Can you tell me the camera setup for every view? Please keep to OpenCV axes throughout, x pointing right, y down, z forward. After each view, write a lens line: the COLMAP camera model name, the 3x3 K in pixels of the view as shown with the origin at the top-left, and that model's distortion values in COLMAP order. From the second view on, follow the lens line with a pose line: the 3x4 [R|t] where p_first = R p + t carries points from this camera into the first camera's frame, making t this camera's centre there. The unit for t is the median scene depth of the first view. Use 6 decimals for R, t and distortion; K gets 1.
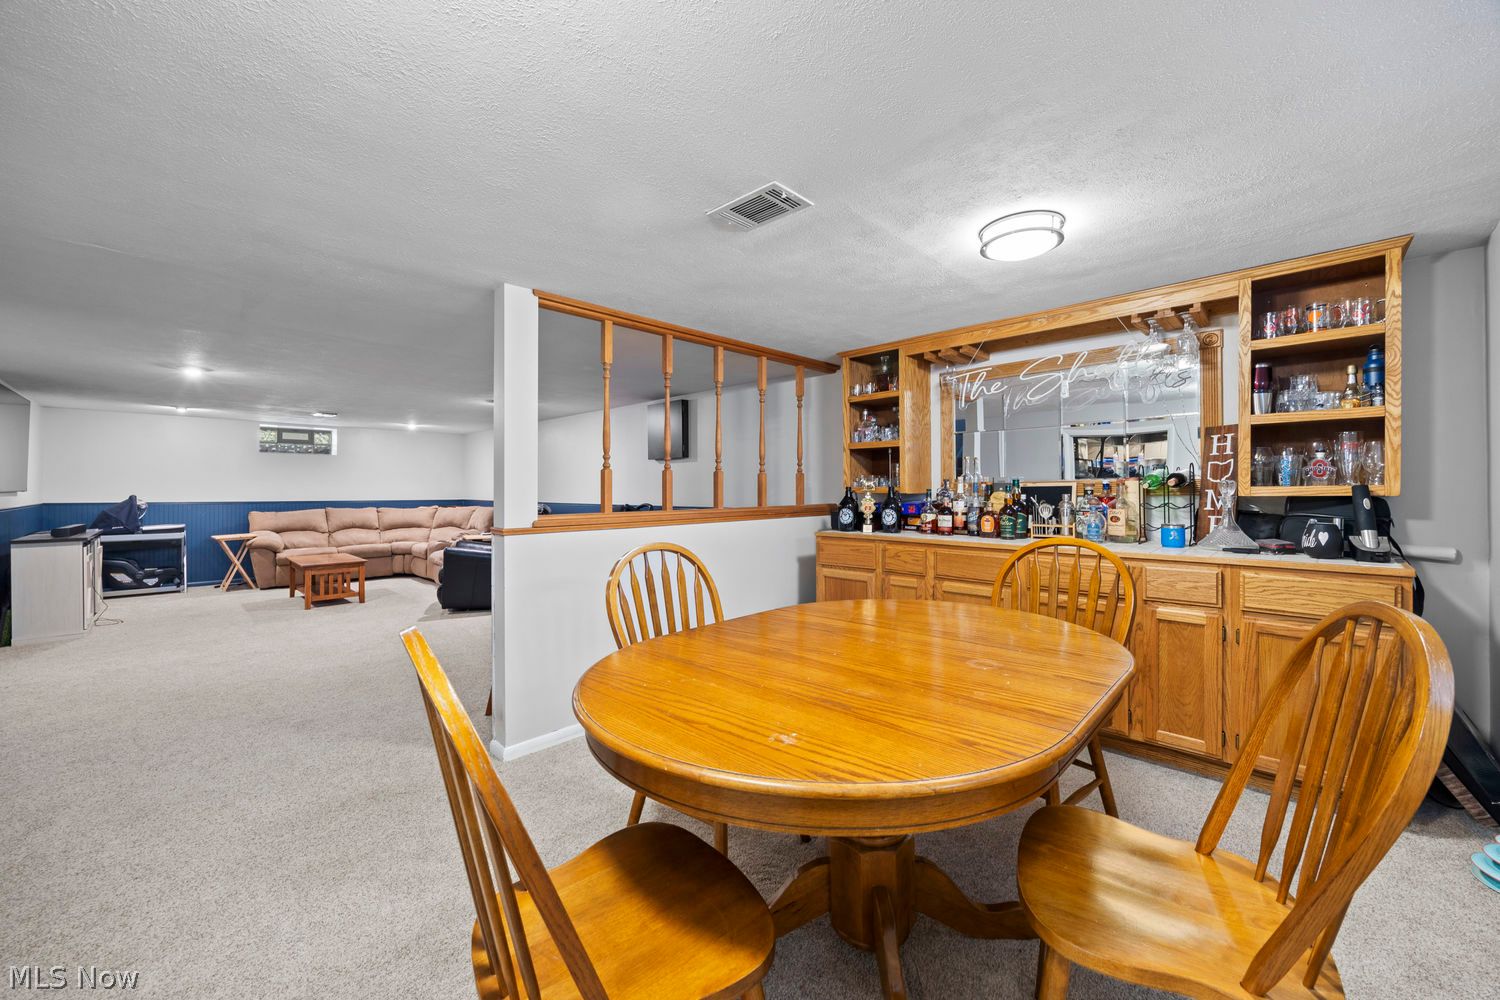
lens RADIAL K [[591.7, 0, 758.6], [0, 591.7, 482.3], [0, 0, 1]] dist [0.001499, 0.000543]
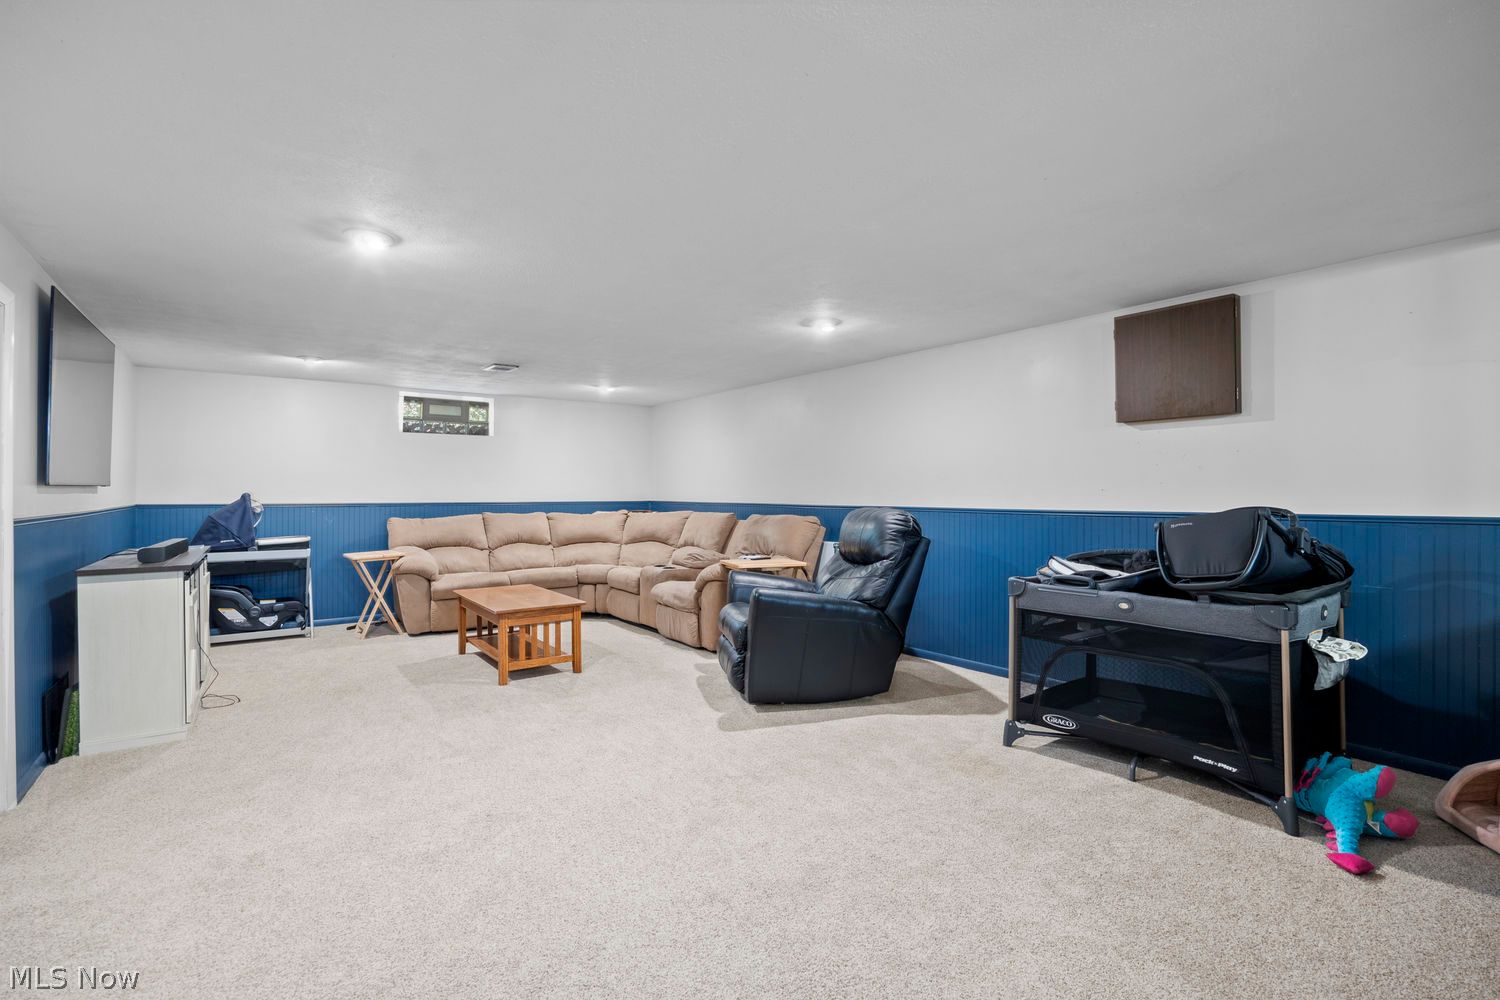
lens RADIAL K [[692.7, 0, 745.4], [0, 692.7, 479.0], [0, 0, 1]] dist [-0.002087, -0.000635]
pose [[0.985381, -0.005291, -0.170281, -0.345688], [0.003940, 0.999958, -0.008271, 0.013481], [0.170317, 0.007479, 0.985361, 0.306140]]
